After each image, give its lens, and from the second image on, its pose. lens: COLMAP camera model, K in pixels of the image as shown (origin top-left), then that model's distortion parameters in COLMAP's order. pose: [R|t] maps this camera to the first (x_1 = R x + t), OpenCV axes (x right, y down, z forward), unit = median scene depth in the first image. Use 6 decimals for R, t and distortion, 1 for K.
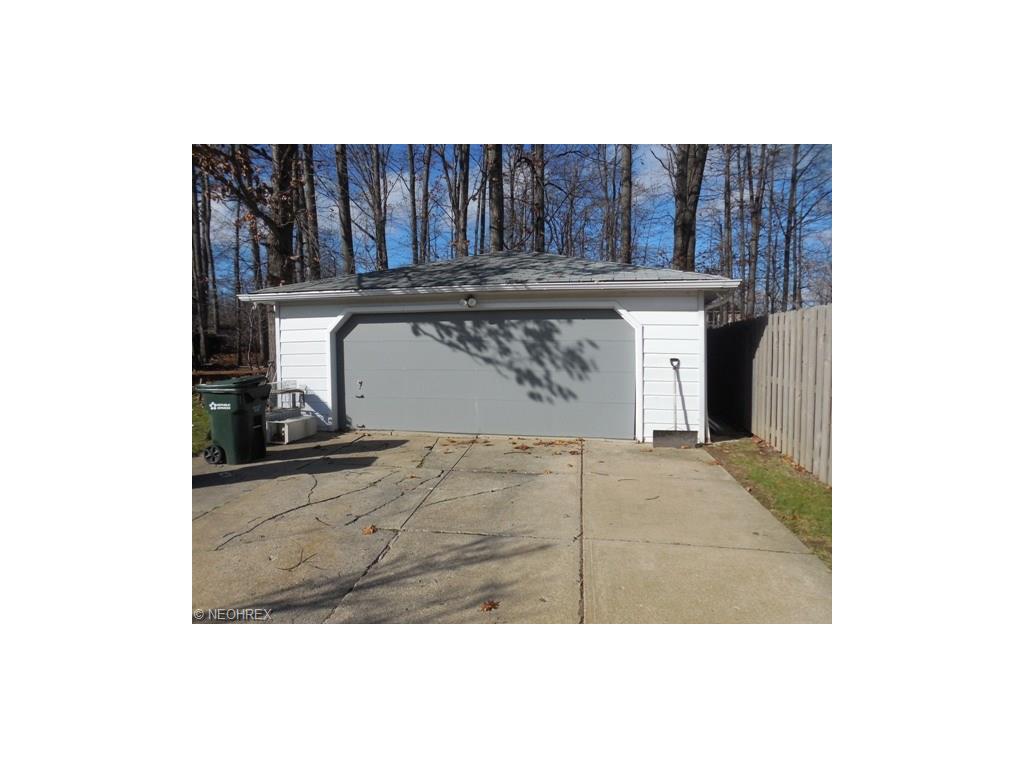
lens RADIAL K [[498.8, 0, 513.1], [0, 498.8, 385.6], [0, 0, 1]] dist [-0.030881, 0.000180]
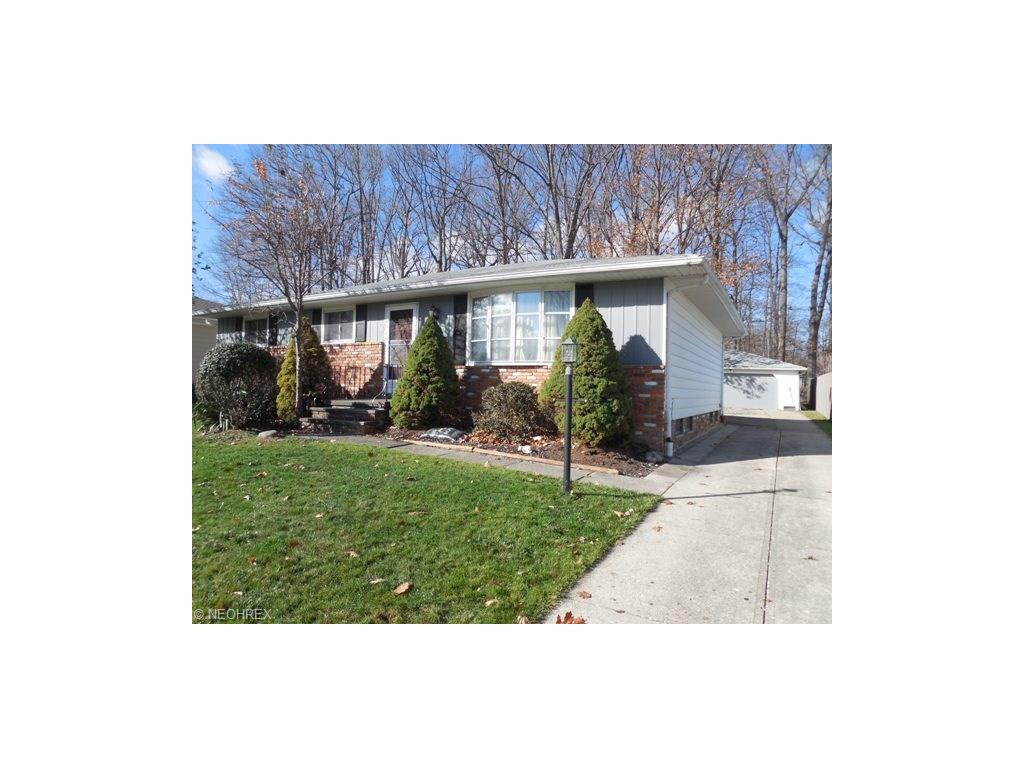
lens RADIAL K [[498.8, 0, 510.1], [0, 498.8, 382.7], [0, 0, 1]] dist [-0.030881, 0.000180]
pose [[0.955677, 0.029487, -0.292938, -0.567315], [-0.051056, 0.996495, -0.066259, 0.244927], [0.289958, 0.078278, 0.953833, -2.980281]]
